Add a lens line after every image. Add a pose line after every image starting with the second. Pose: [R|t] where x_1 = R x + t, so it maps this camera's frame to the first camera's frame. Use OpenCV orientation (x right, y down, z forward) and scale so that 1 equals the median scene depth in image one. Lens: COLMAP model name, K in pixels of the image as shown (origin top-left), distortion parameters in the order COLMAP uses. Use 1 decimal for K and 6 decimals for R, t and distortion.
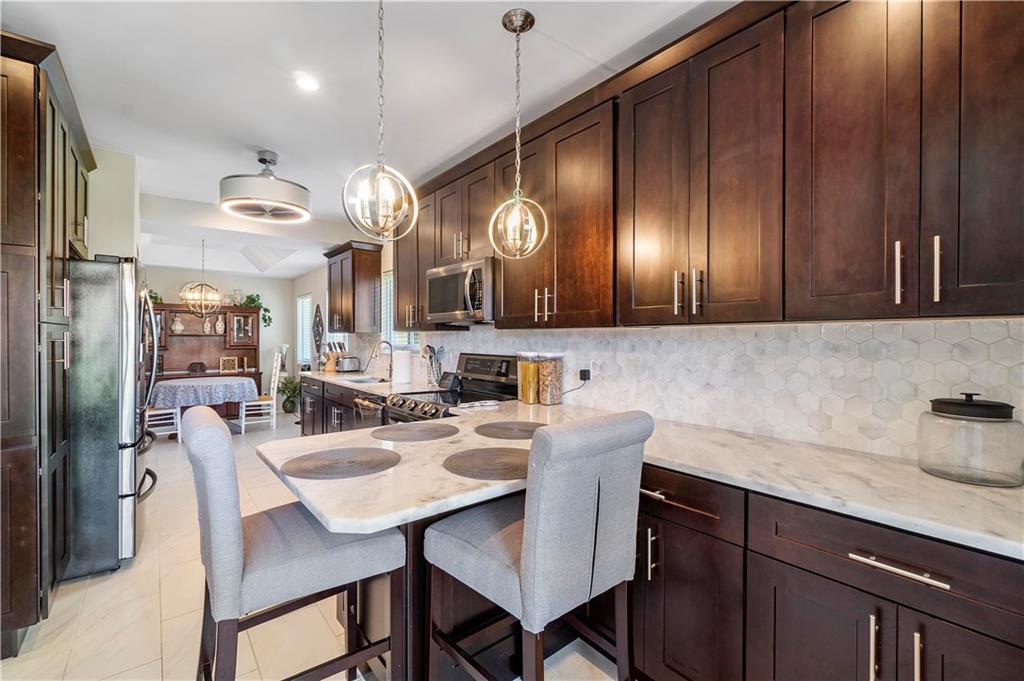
lens RADIAL K [[443.8, 0, 505.6], [0, 443.8, 341.2], [0, 0, 1]] dist [-0.004452, 0.000791]
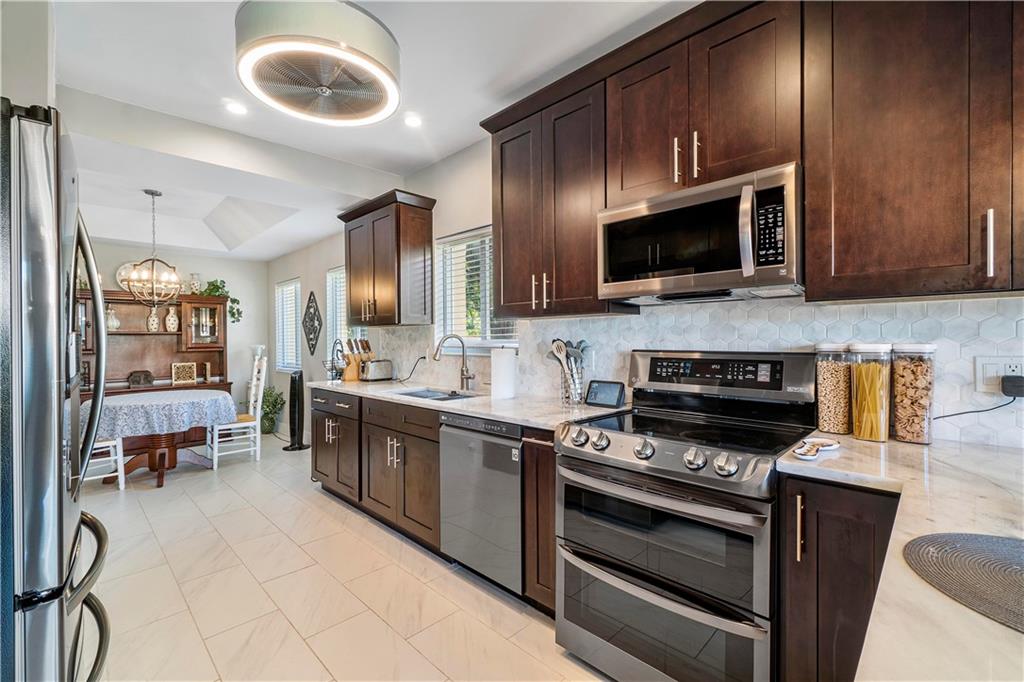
lens RADIAL K [[443.8, 0, 503.8], [0, 443.8, 342.0], [0, 0, 1]] dist [-0.004452, 0.000791]
pose [[0.994116, -0.012206, 0.107632, -0.224757], [0.012156, 0.999925, 0.001127, 0.008342], [-0.107637, 0.000188, 0.994190, 0.262043]]
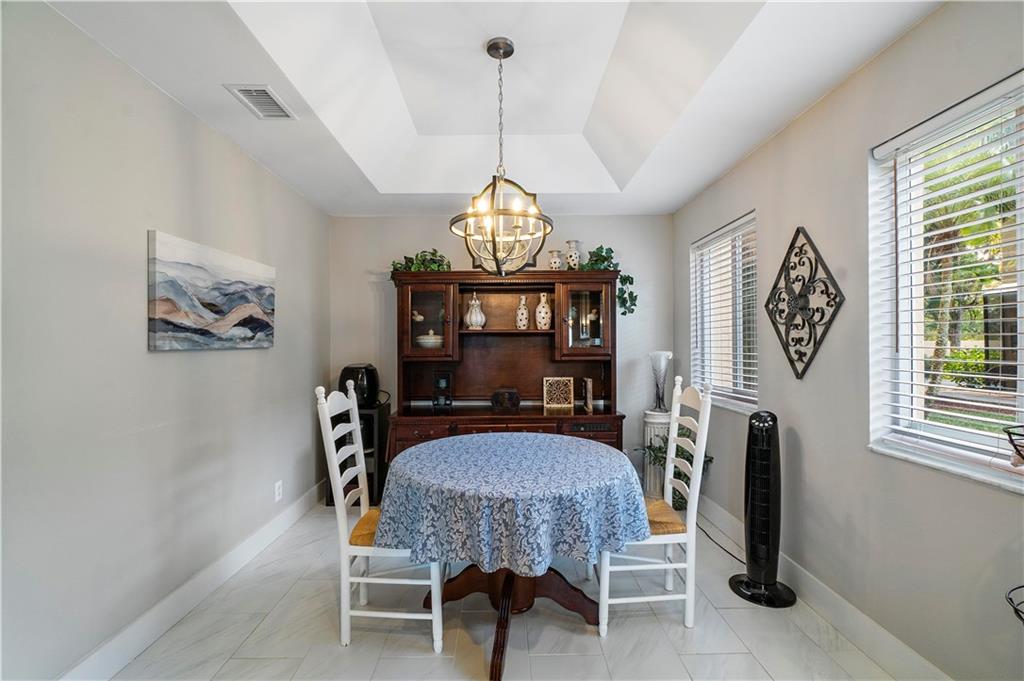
lens RADIAL K [[443.8, 0, 510.5], [0, 443.8, 343.4], [0, 0, 1]] dist [-0.004452, 0.000791]
pose [[0.795204, -0.007472, -0.606295, -0.497186], [0.001412, 0.999944, -0.010471, 0.003960], [0.606340, 0.007470, 0.795171, 0.776773]]
